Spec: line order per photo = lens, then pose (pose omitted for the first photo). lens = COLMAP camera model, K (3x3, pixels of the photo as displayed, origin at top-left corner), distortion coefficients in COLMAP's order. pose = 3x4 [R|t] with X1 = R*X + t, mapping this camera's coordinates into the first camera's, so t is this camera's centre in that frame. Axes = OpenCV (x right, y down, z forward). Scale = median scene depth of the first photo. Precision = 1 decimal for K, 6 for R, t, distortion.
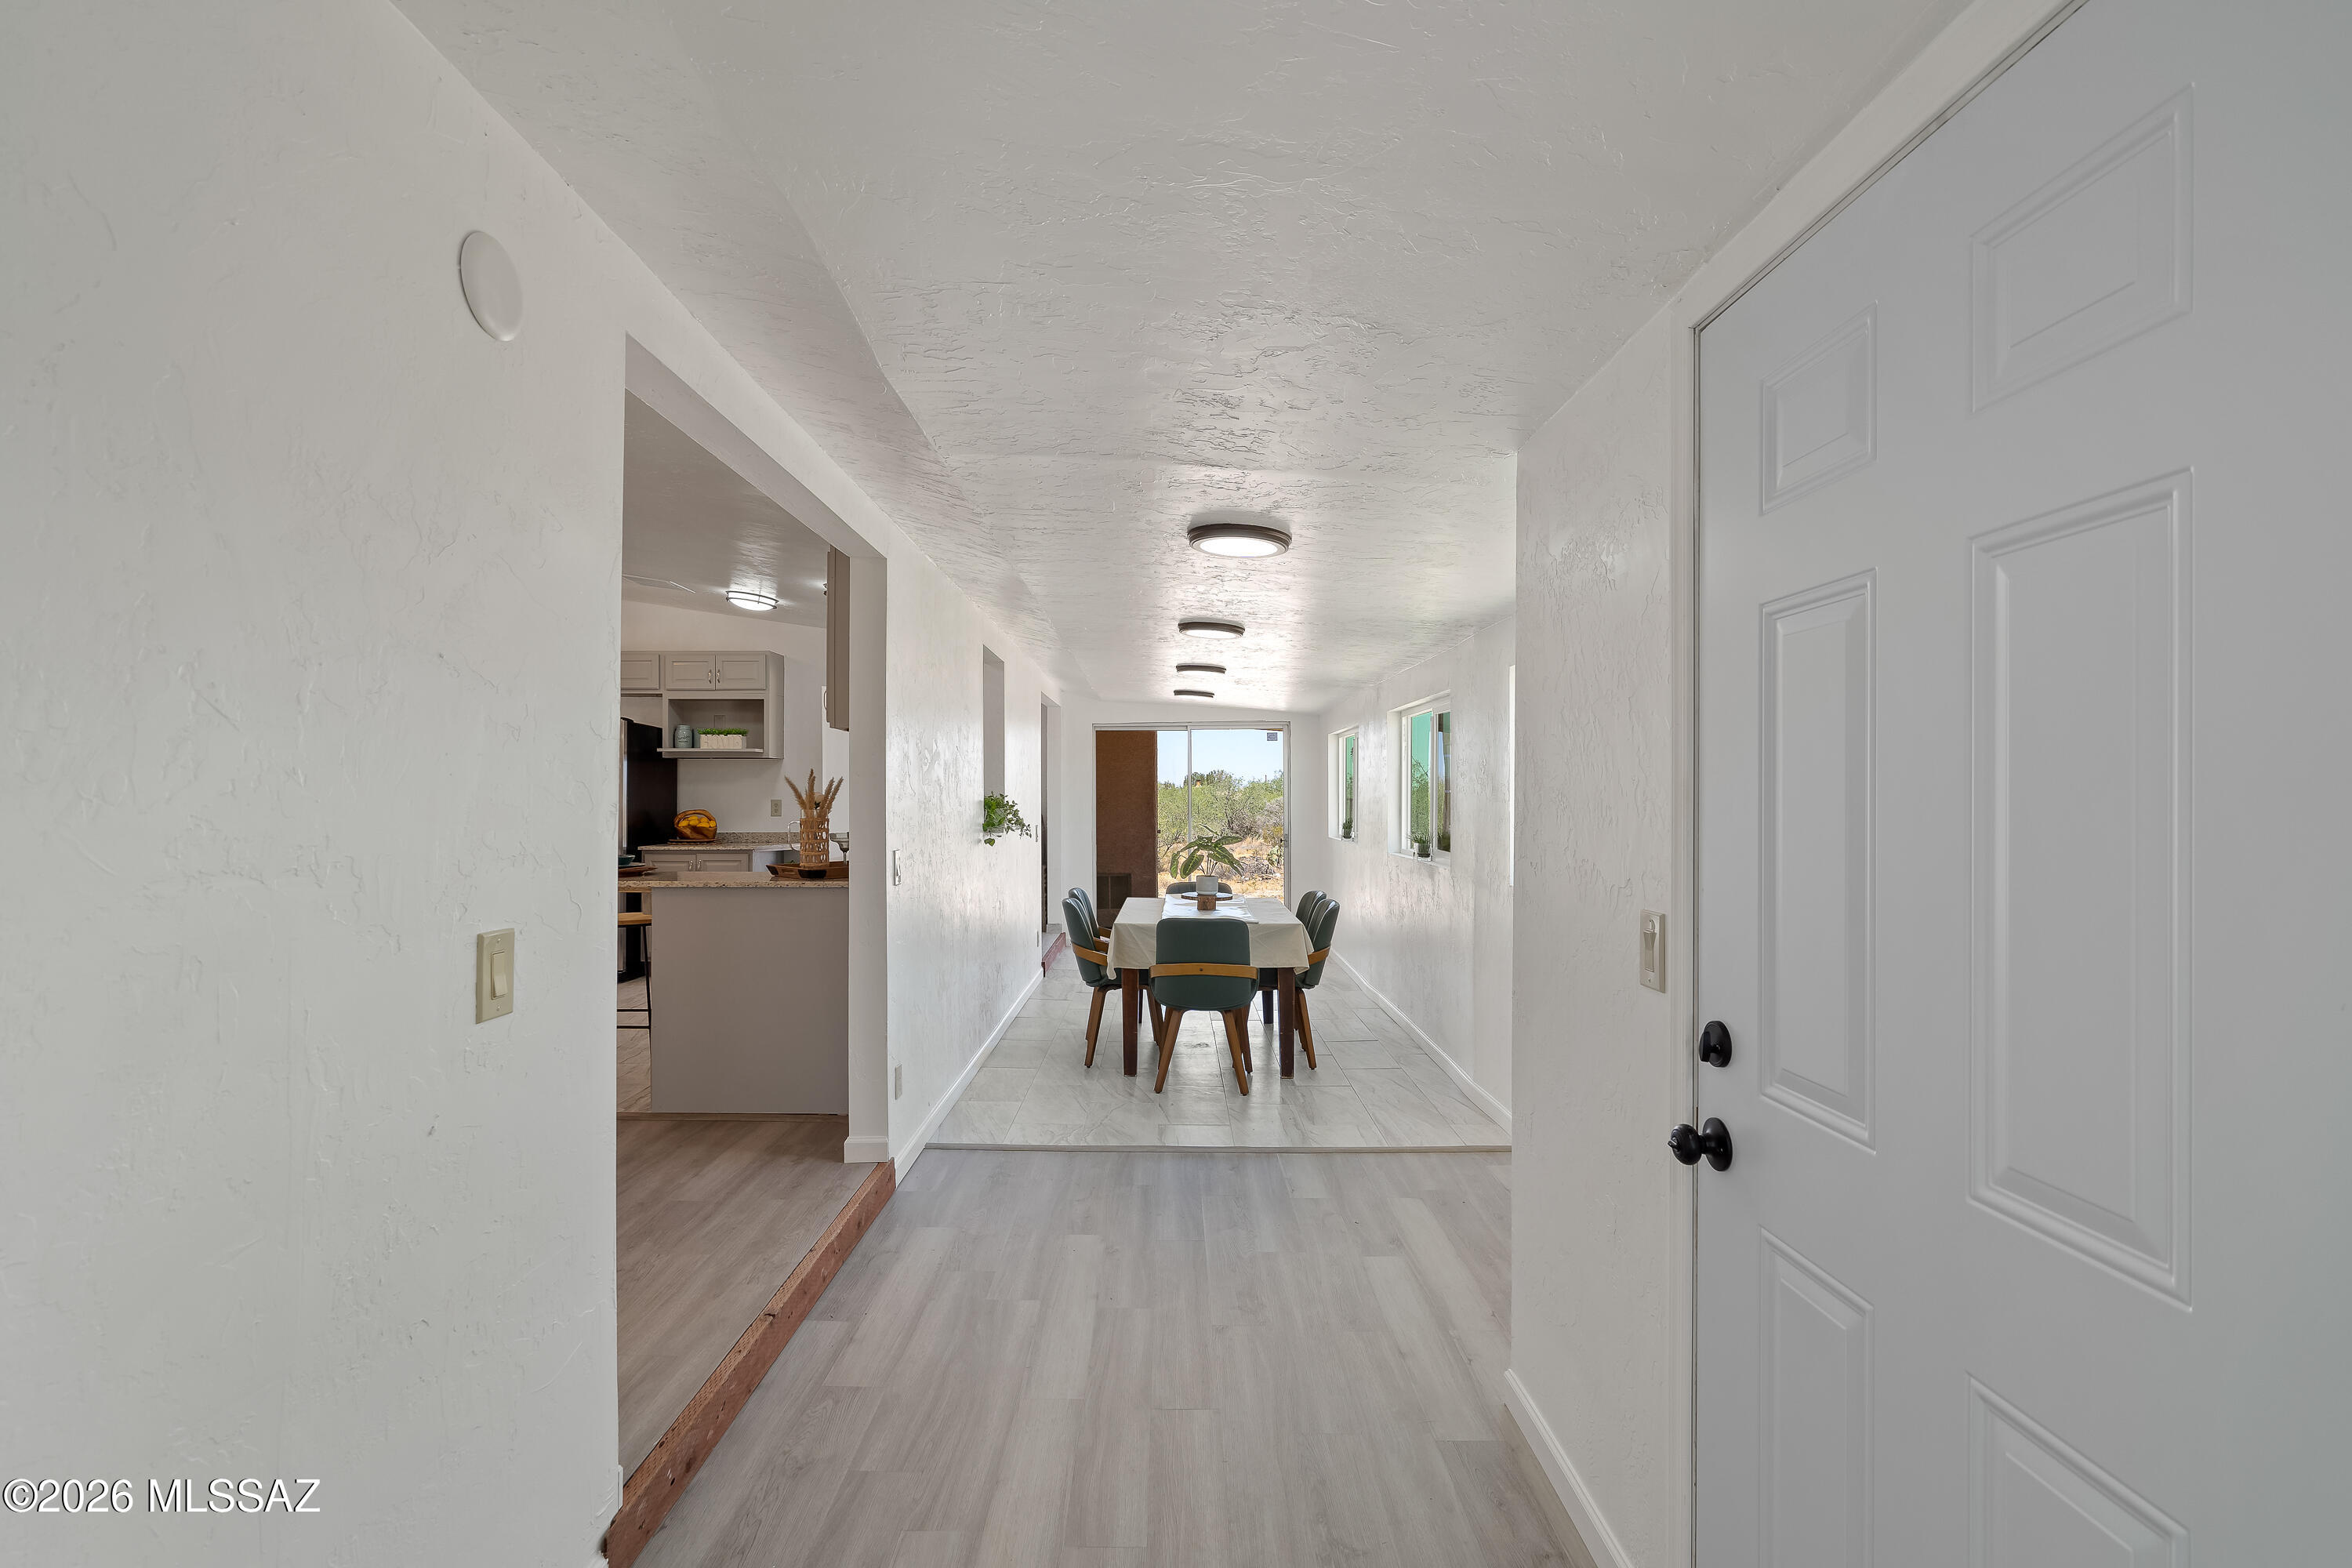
lens RADIAL K [[1072.3, 0, 1172.1], [0, 1072.3, 788.1], [0, 0, 1]] dist [-0.007419, 0.003304]
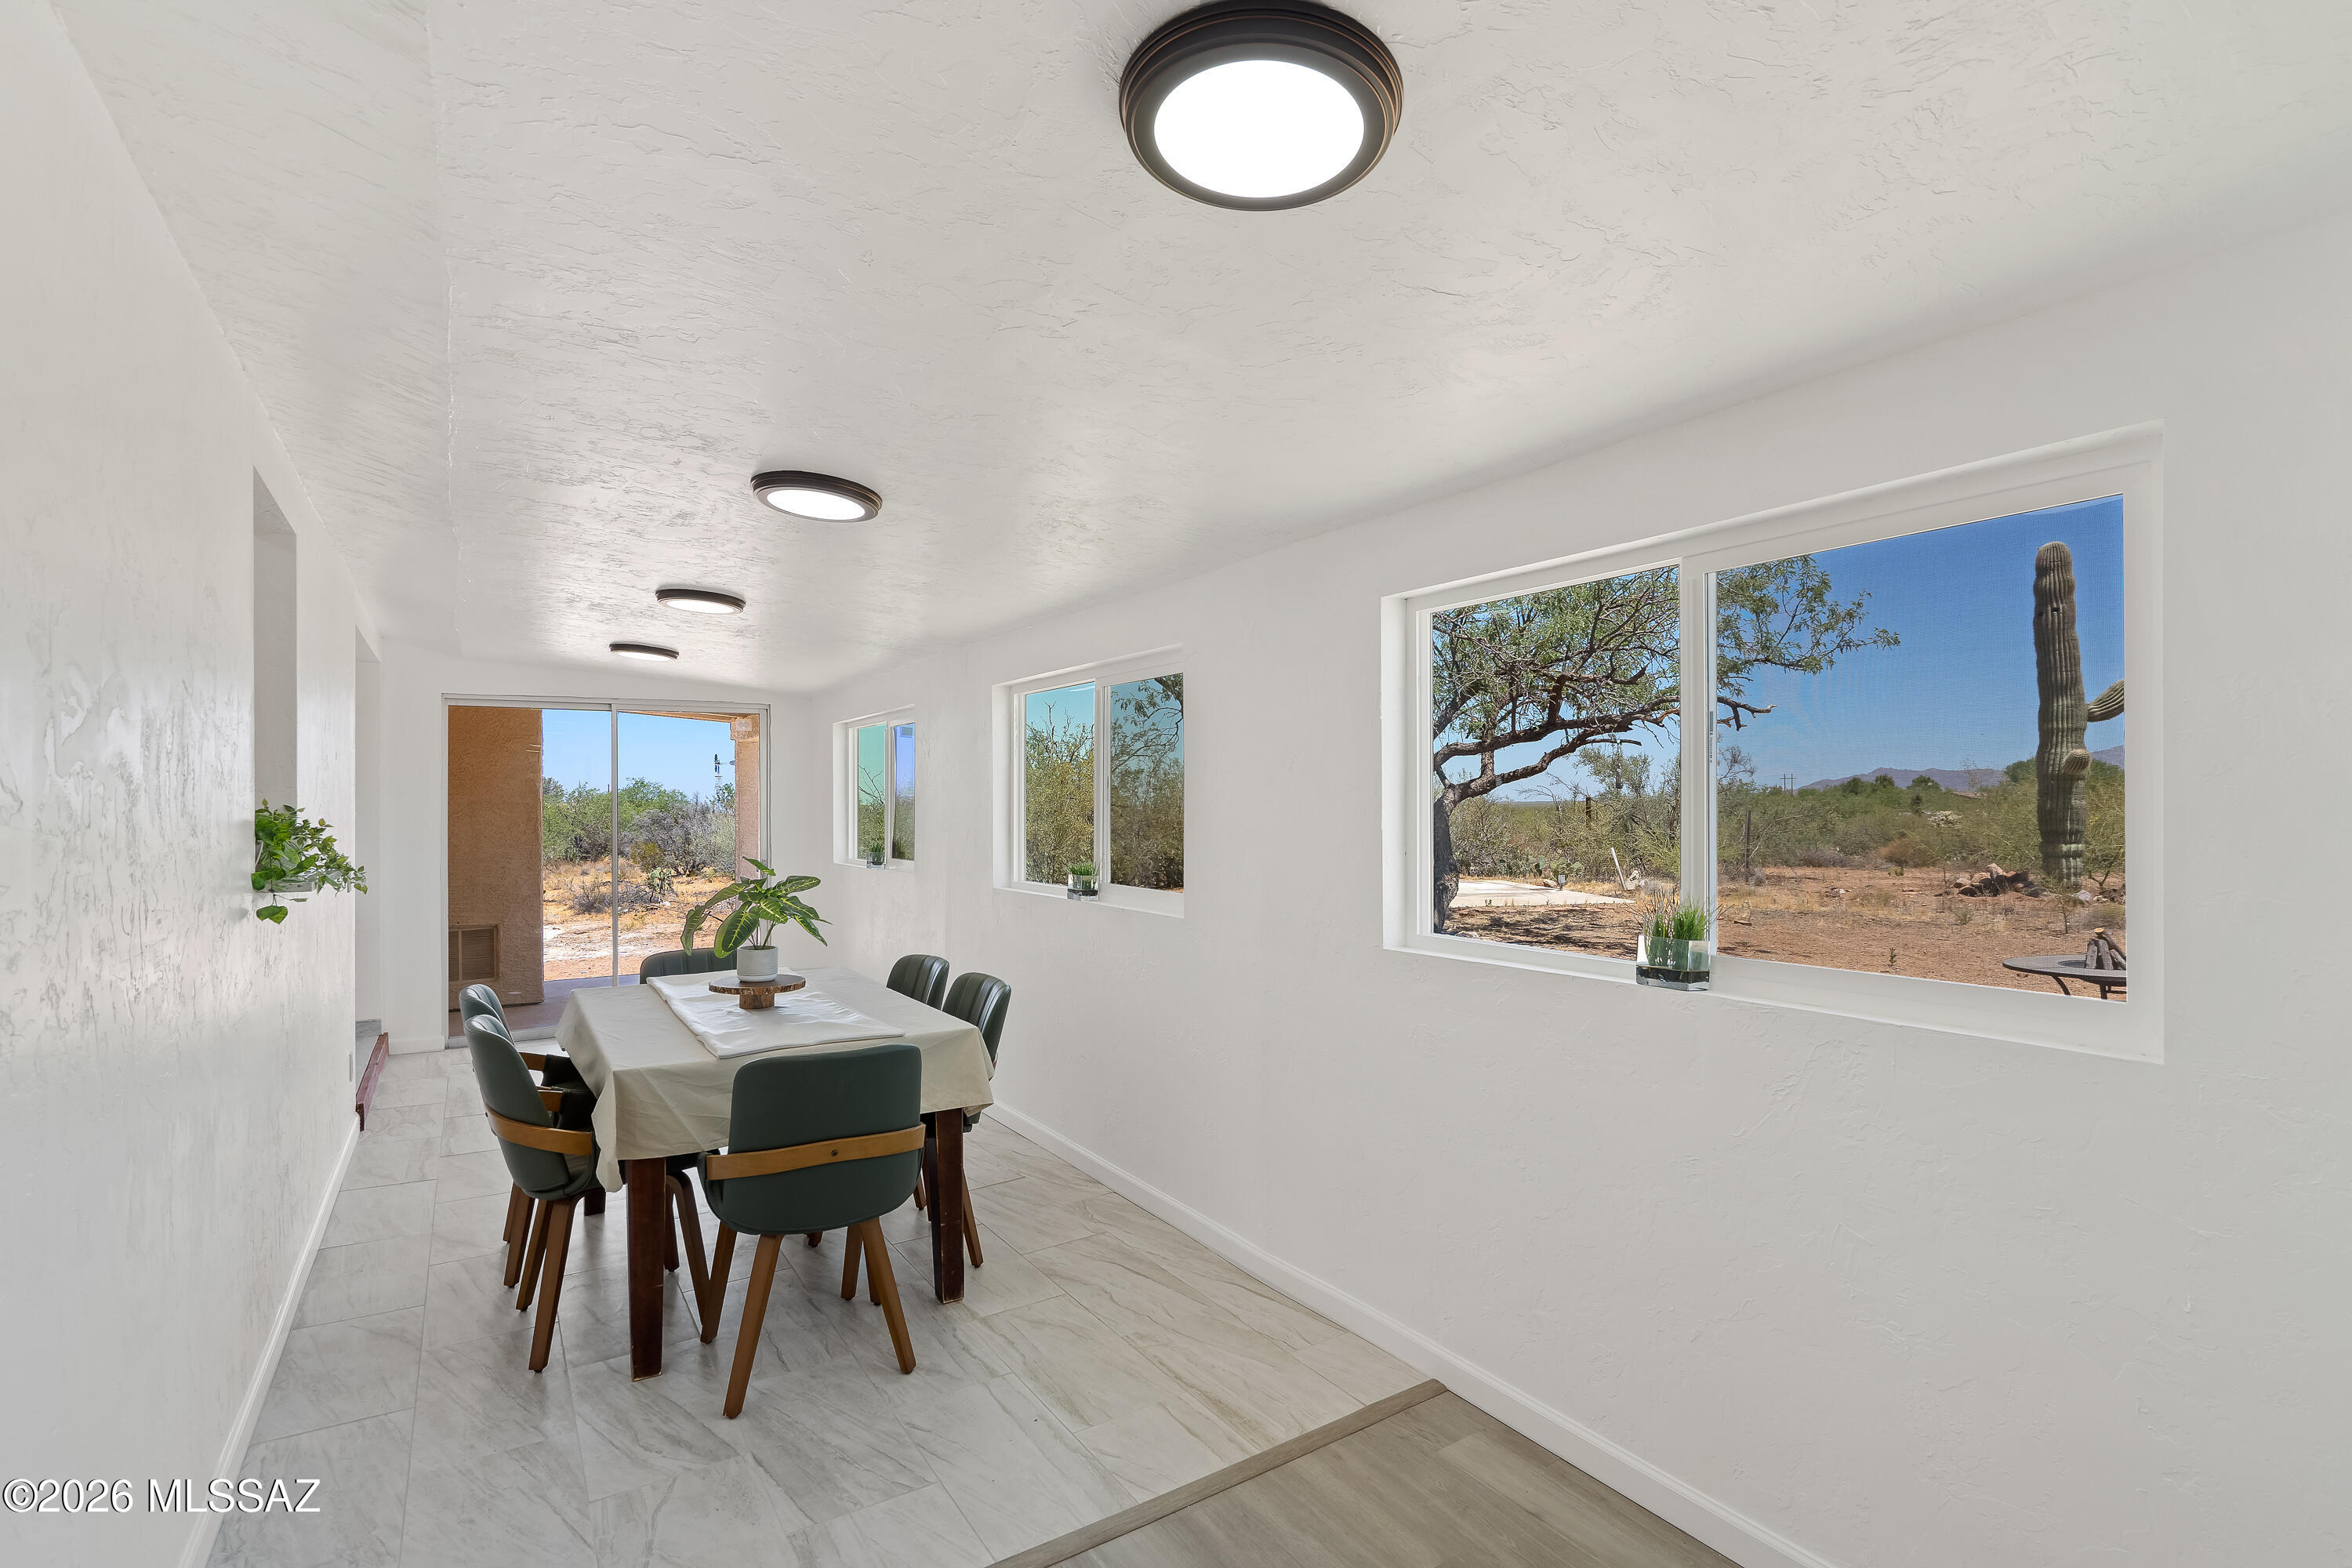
lens RADIAL K [[1072.3, 0, 1169.4], [0, 1072.3, 792.6], [0, 0, 1]] dist [-0.007419, 0.003304]
pose [[0.839386, 0.002503, 0.543530, -0.092783], [0.000530, 0.999985, -0.005423, 0.002617], [-0.543535, 0.004840, 0.839372, 0.402043]]
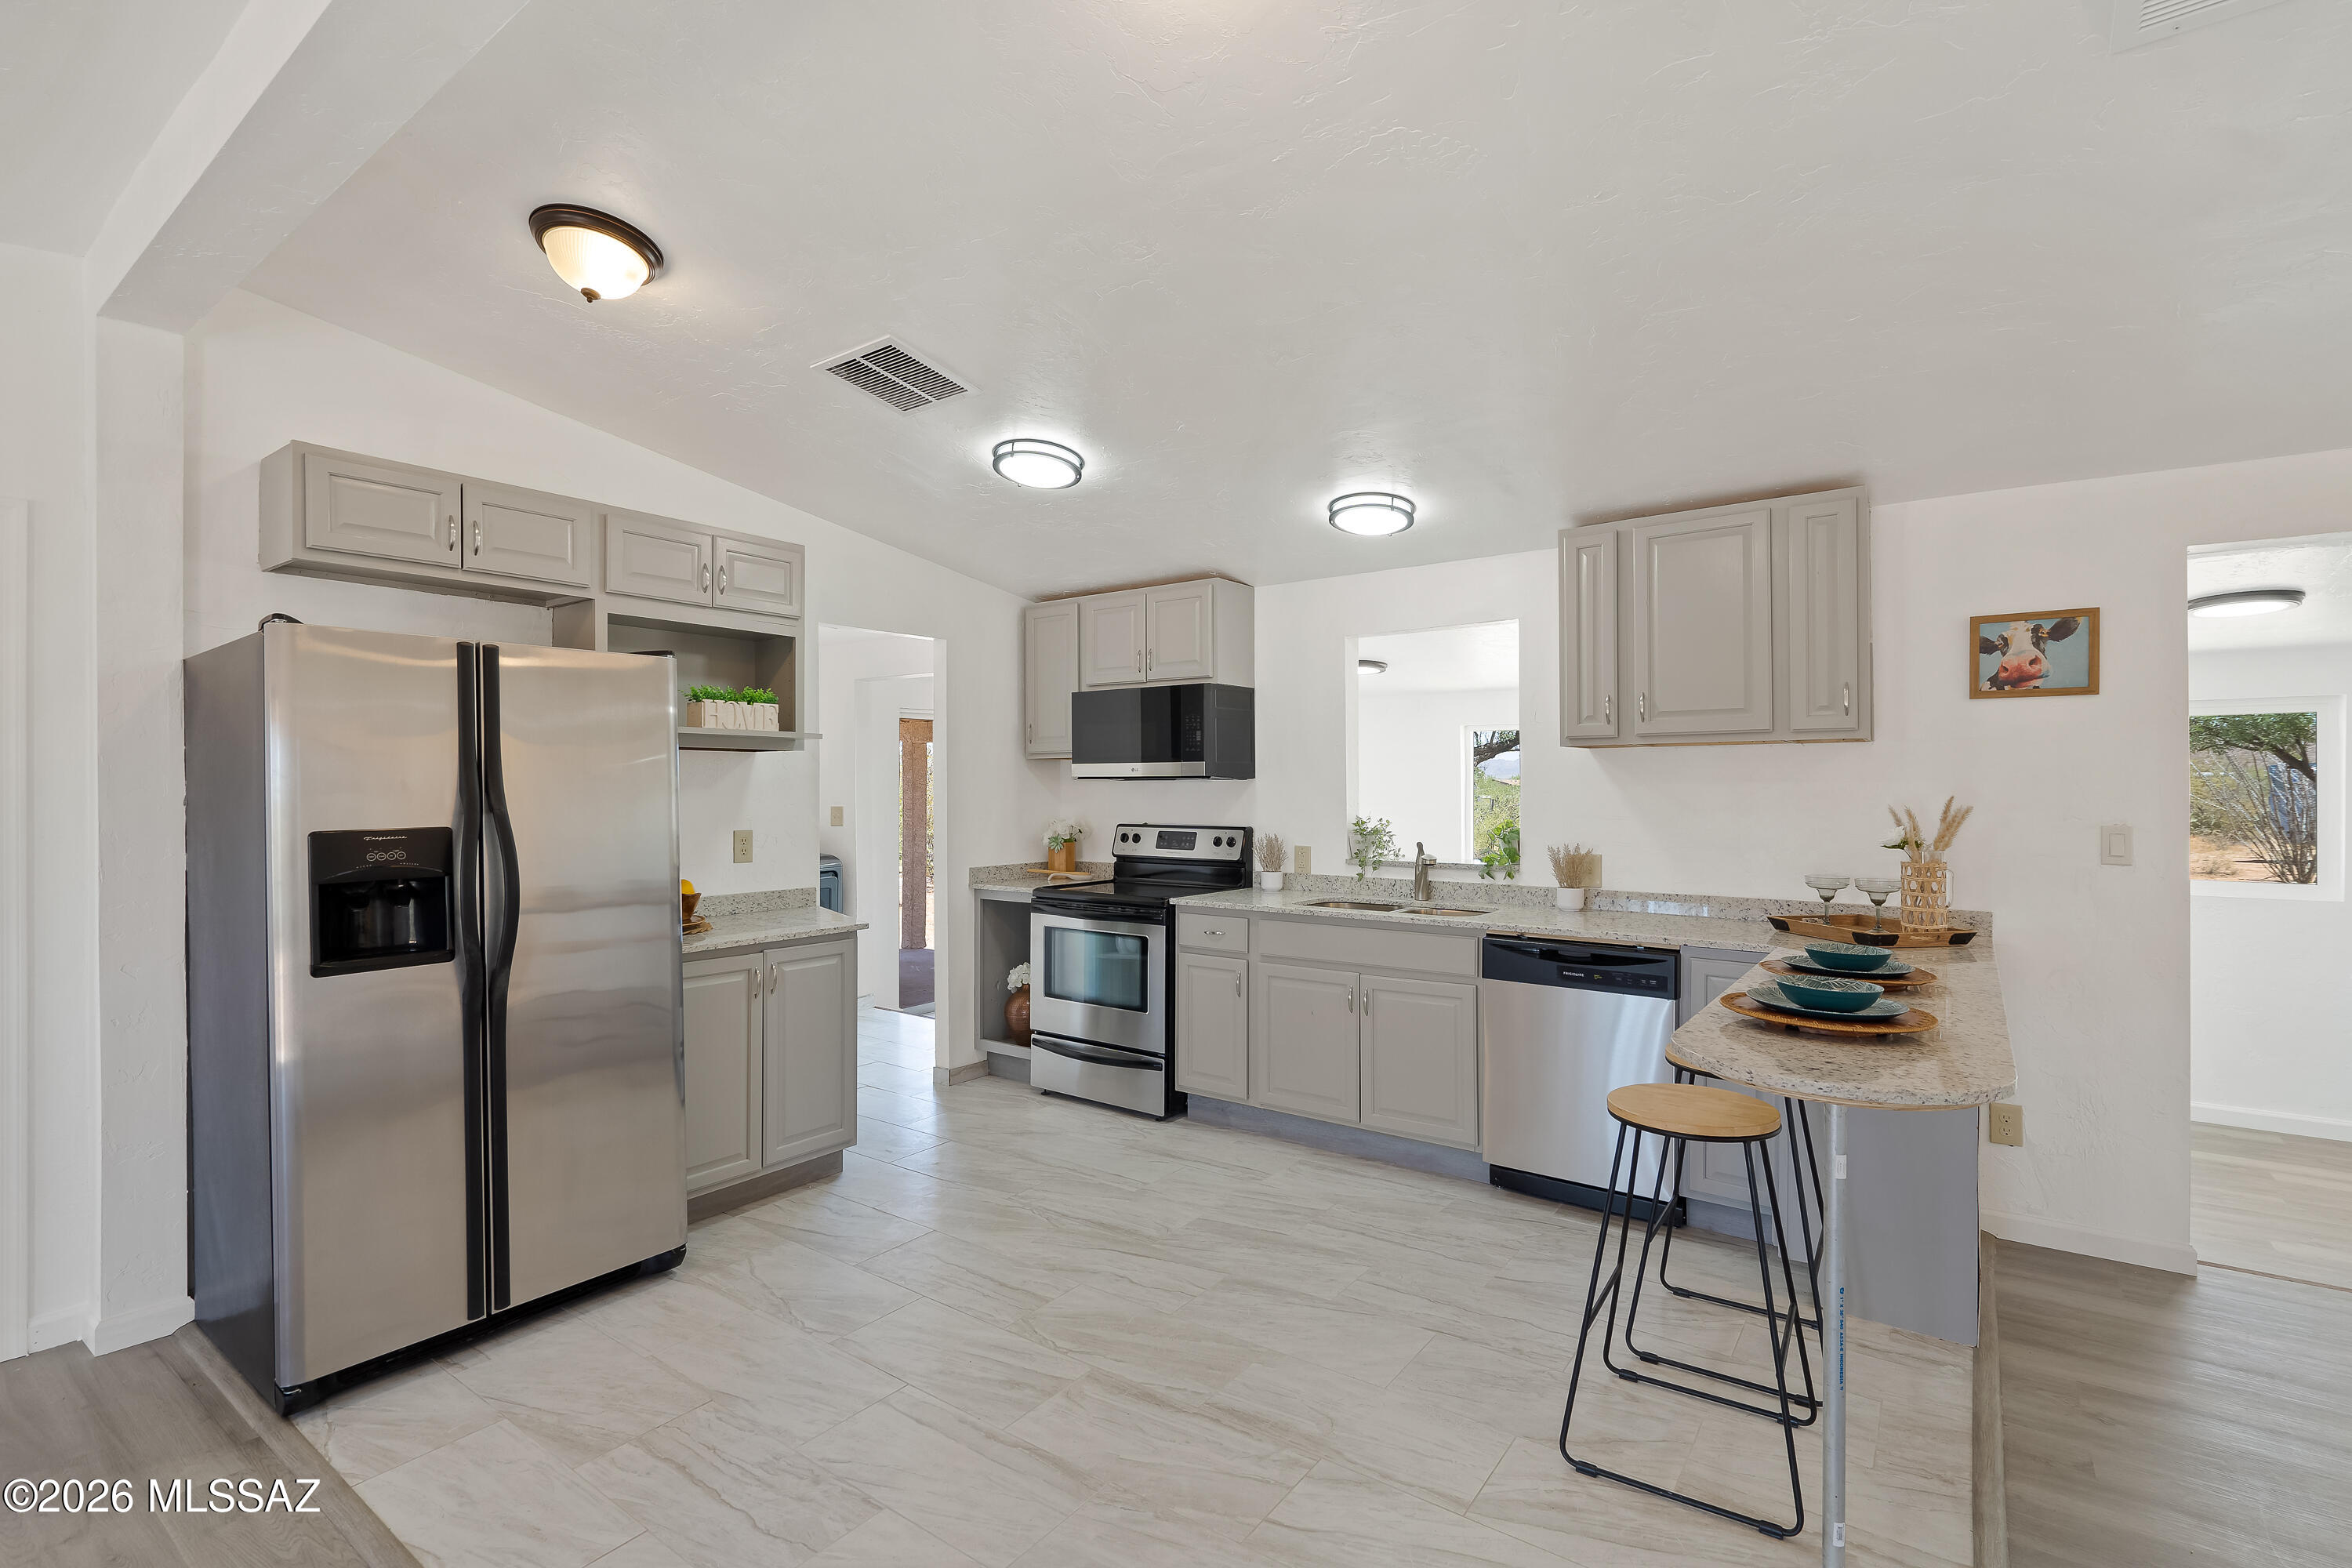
lens RADIAL K [[1072.3, 0, 1171.6], [0, 1072.3, 788.3], [0, 0, 1]] dist [-0.007419, 0.003304]
pose [[0.599404, -0.000079, 0.800447, -0.882704], [-0.003629, 0.999989, 0.002816, -0.015450], [-0.800439, -0.004593, 0.599397, 0.700728]]
